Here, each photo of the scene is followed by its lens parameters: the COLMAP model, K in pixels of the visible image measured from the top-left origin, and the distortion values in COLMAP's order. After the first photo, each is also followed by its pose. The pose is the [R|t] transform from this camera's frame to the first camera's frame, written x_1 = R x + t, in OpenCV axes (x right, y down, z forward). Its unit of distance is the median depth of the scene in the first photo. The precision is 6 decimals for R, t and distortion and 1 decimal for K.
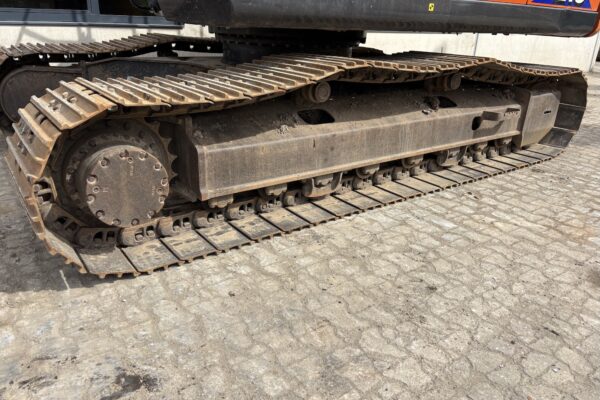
lens RADIAL K [[461.9, 0, 288.3], [0, 461.9, 200.8], [0, 0, 1]] dist [0.014694, -0.002299]
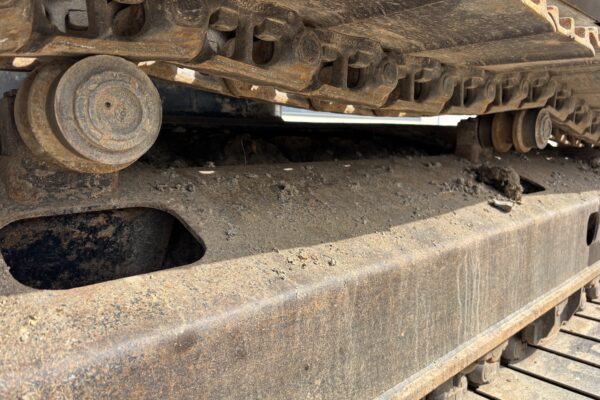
lens RADIAL K [[461.9, 0, 288.3], [0, 461.9, 200.8], [0, 0, 1]] dist [0.014694, -0.002299]
pose [[0.992493, -0.044775, 0.113811, 0.106569], [0.070197, 0.970583, -0.230308, -0.133430], [-0.100150, 0.236569, 0.966439, 0.719605]]
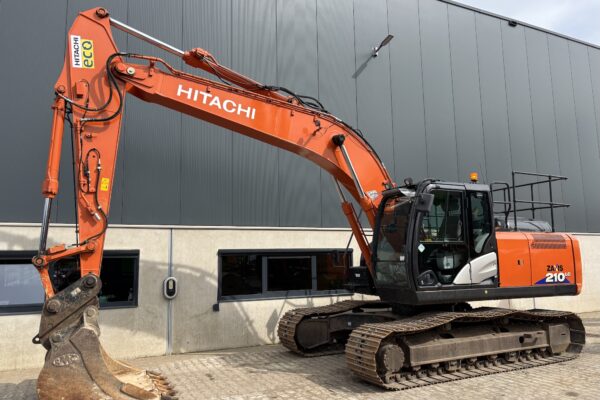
lens RADIAL K [[461.9, 0, 288.3], [0, 461.9, 200.8], [0, 0, 1]] dist [0.014694, -0.002299]
pose [[0.985922, -0.069285, -0.152178, -0.320378], [-0.013353, 0.874580, -0.484698, 0.369590], [0.166674, 0.479907, 0.861342, -1.512335]]
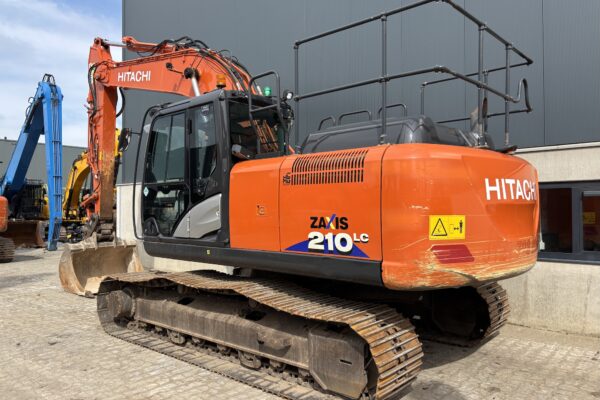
lens RADIAL K [[461.9, 0, 288.3], [0, 461.9, 200.8], [0, 0, 1]] dist [0.014694, -0.002299]
pose [[0.216225, -0.055839, -0.974745, 1.951595], [-0.353939, 0.925970, -0.131558, -0.440643], [0.909931, 0.373447, 0.180455, 0.834876]]
